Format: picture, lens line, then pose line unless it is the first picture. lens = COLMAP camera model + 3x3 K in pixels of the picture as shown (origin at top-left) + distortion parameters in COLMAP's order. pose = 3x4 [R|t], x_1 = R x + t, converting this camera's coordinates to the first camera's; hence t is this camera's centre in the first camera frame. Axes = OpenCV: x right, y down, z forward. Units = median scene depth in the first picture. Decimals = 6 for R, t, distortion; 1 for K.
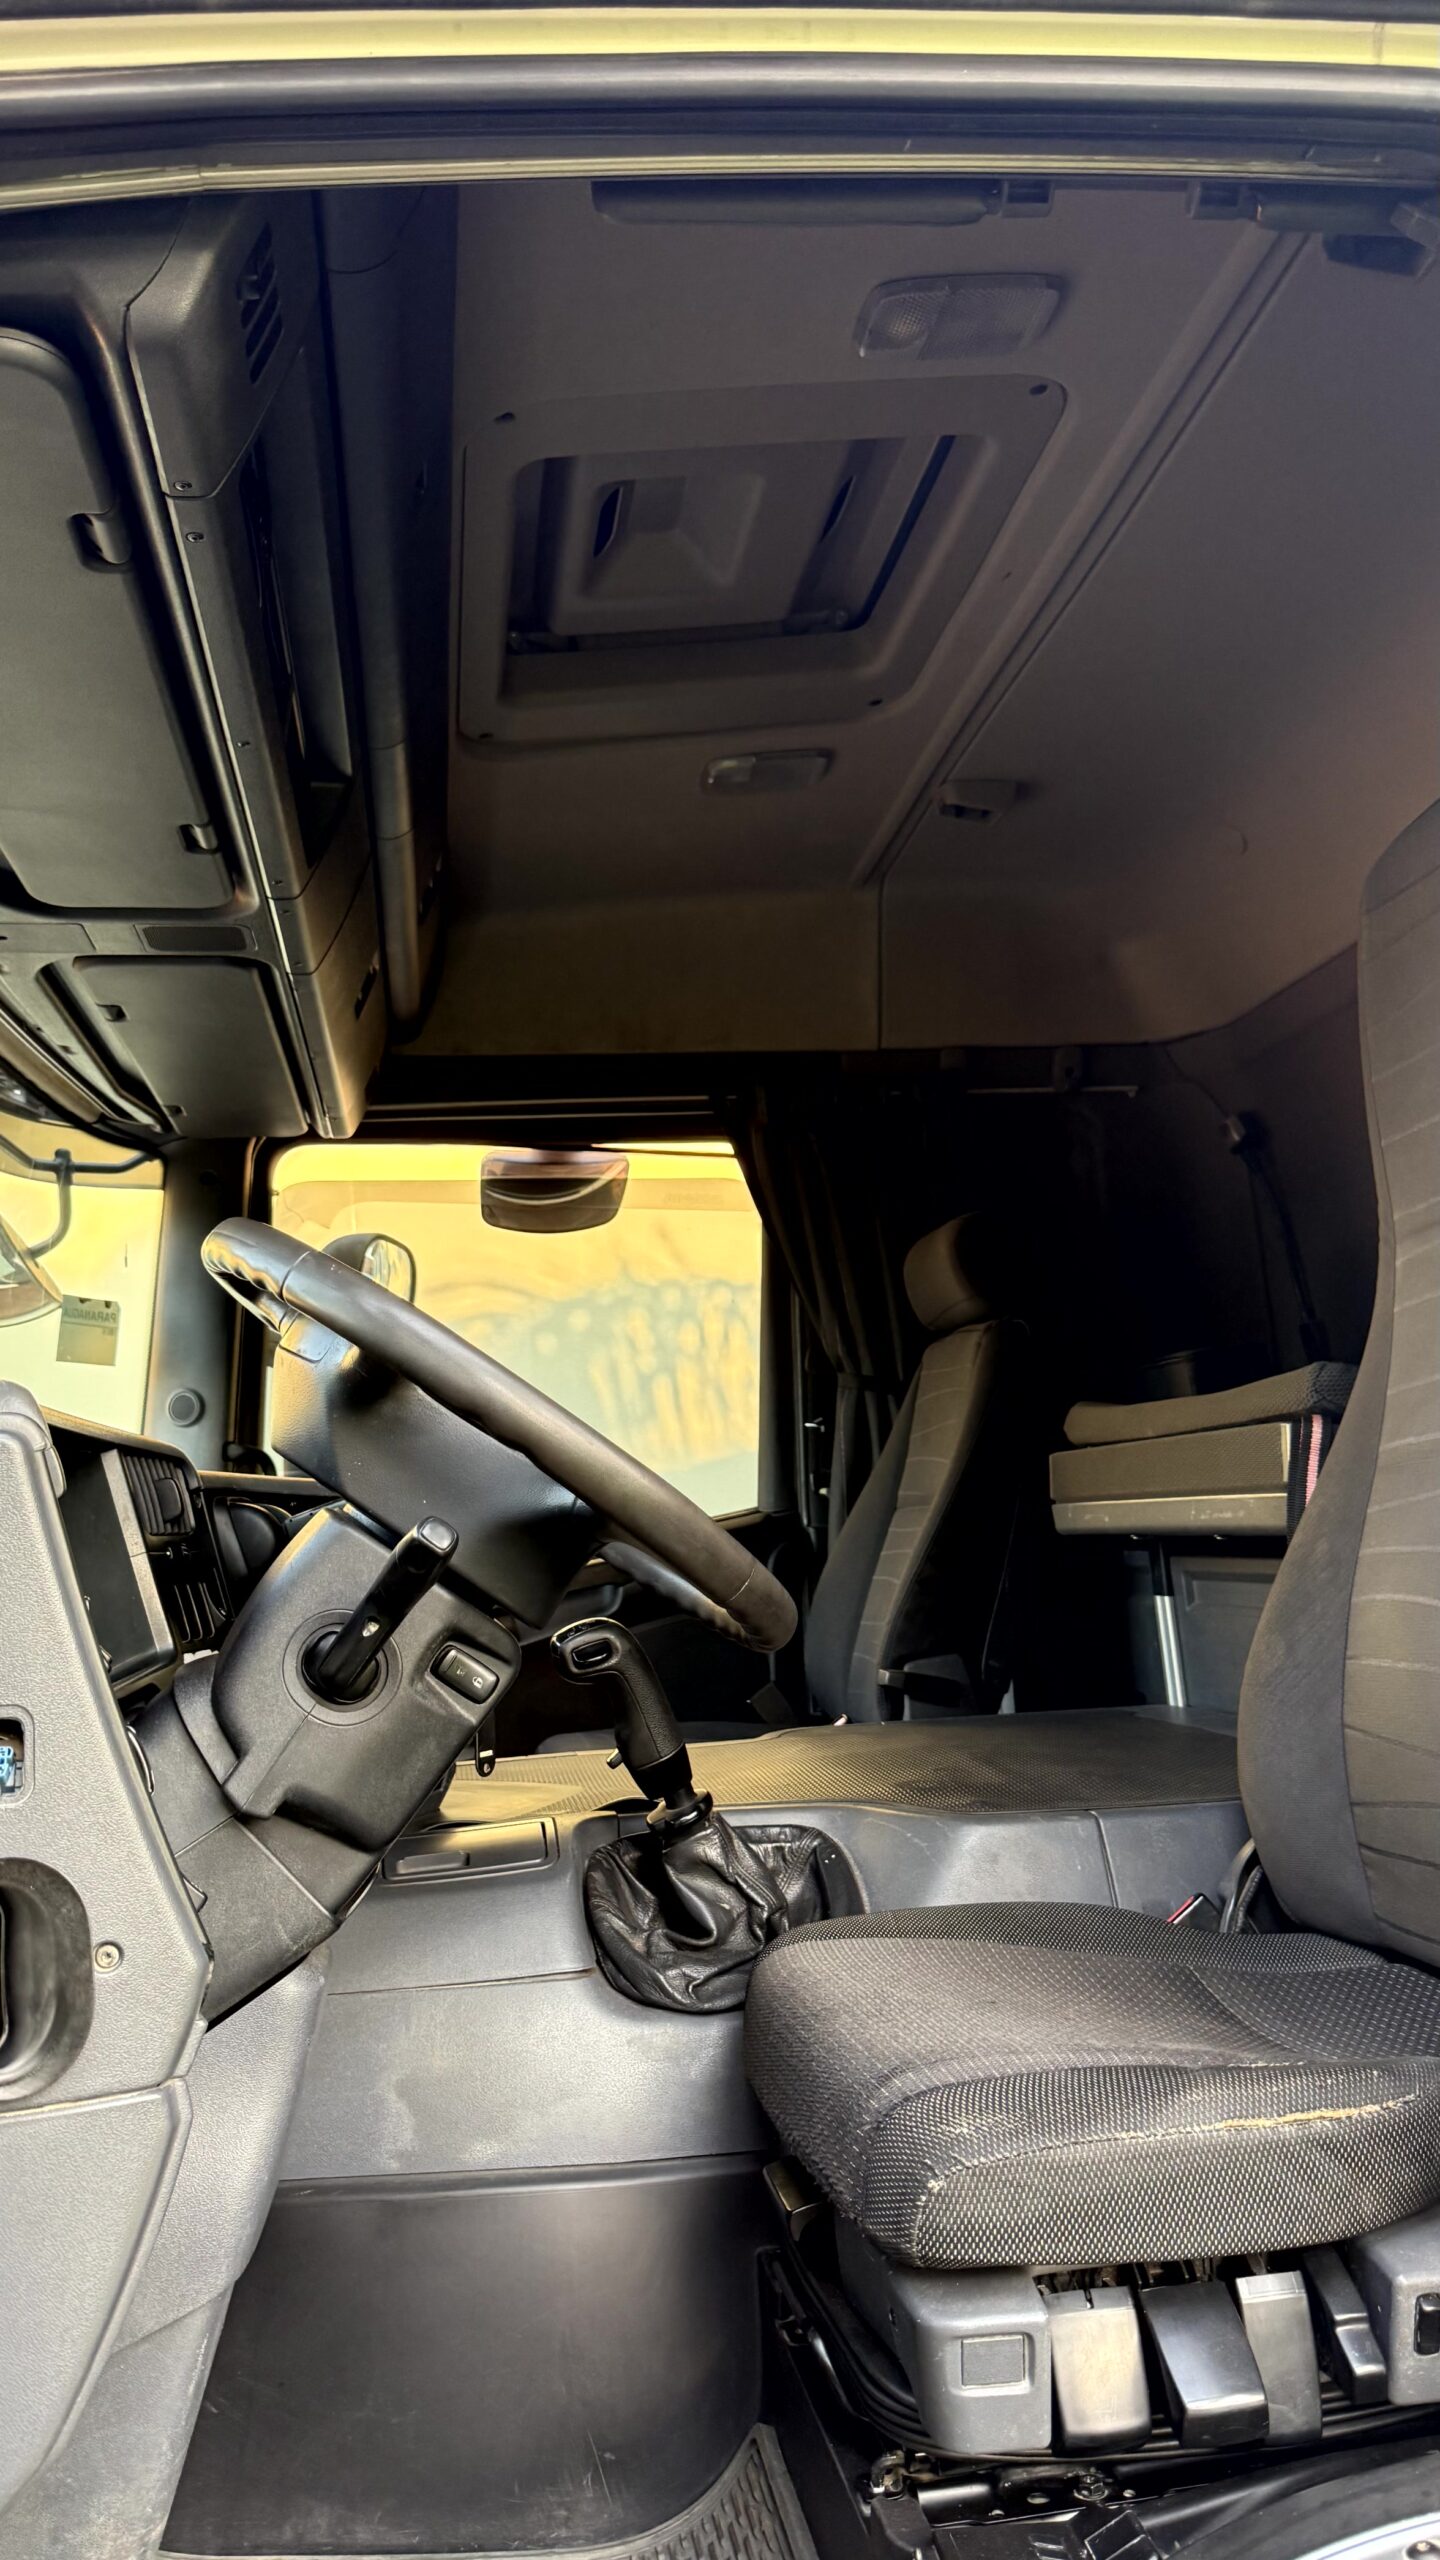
lens RADIAL K [[1850.0, 0, 717.3], [0, 1850.0, 1286.8], [0, 0, 1]] dist [0.181596, -0.360797]
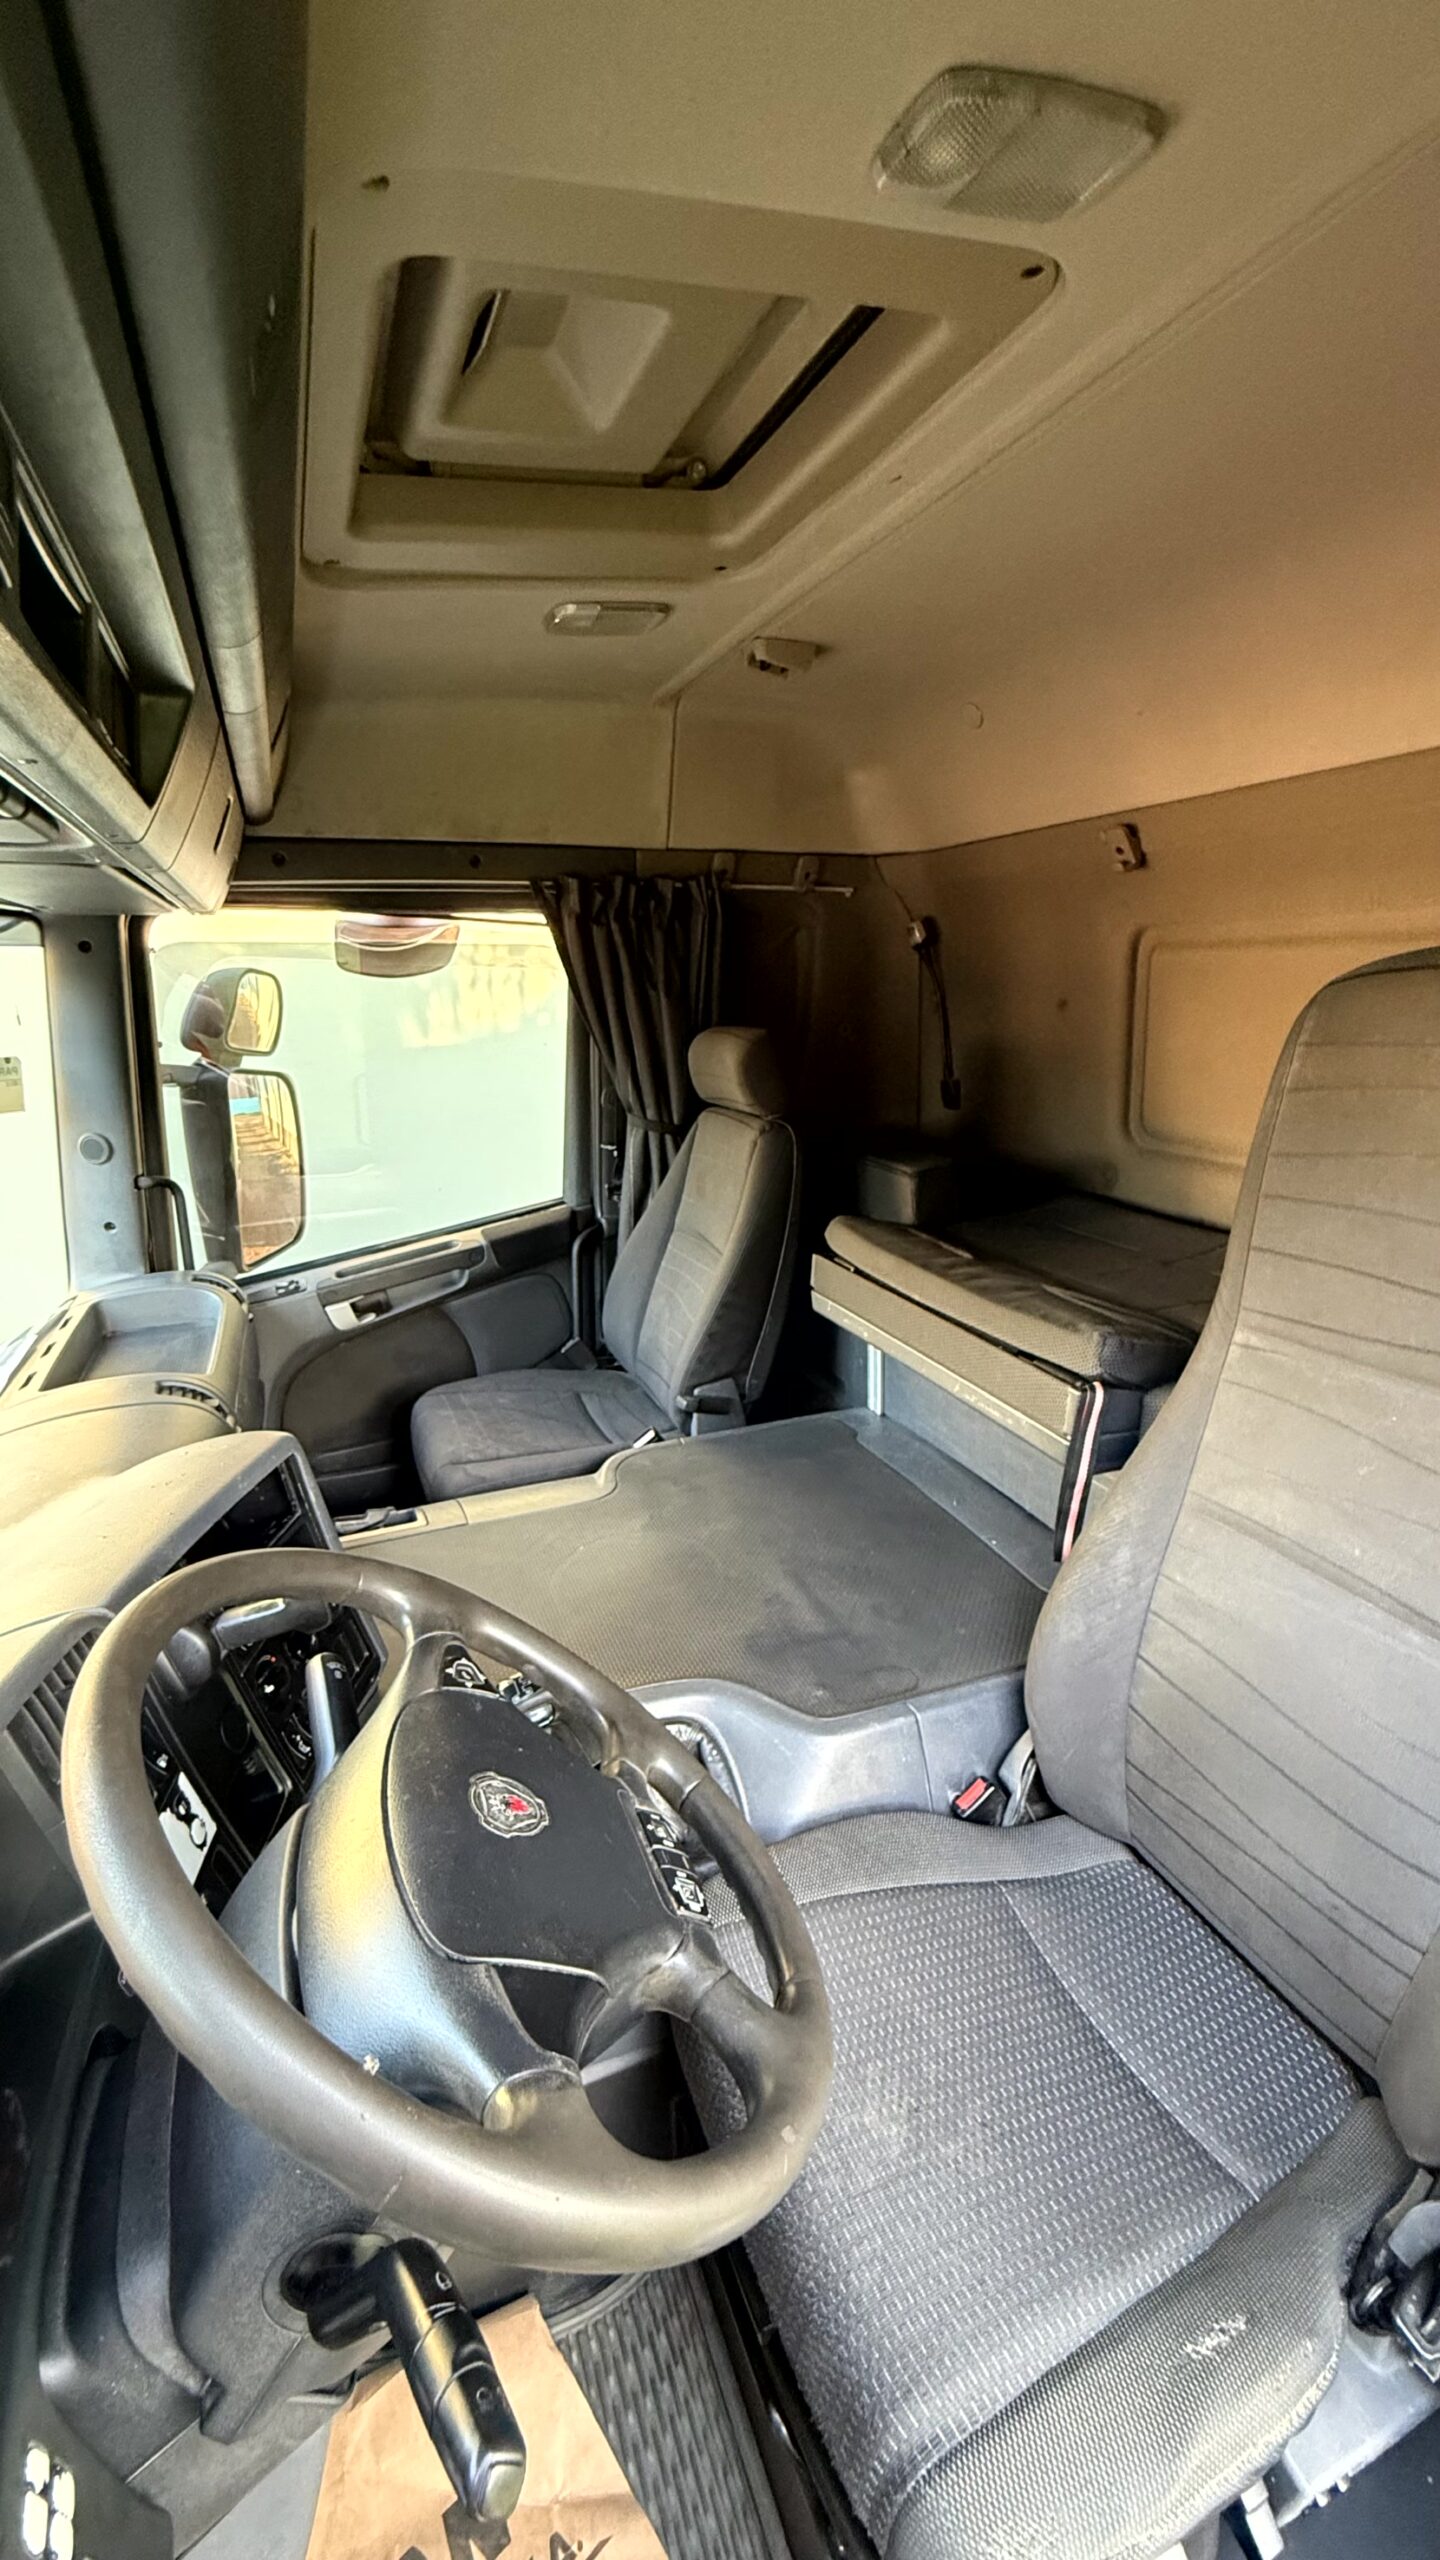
lens RADIAL K [[1050.3, 0, 718.6], [0, 1050.3, 1277.3], [0, 0, 1]] dist [0.010551, -0.000063]
pose [[0.973698, -0.016380, 0.227255, -0.050916], [-0.072066, 0.924065, 0.375380, -0.148113], [-0.216147, -0.381884, 0.898579, 0.282778]]
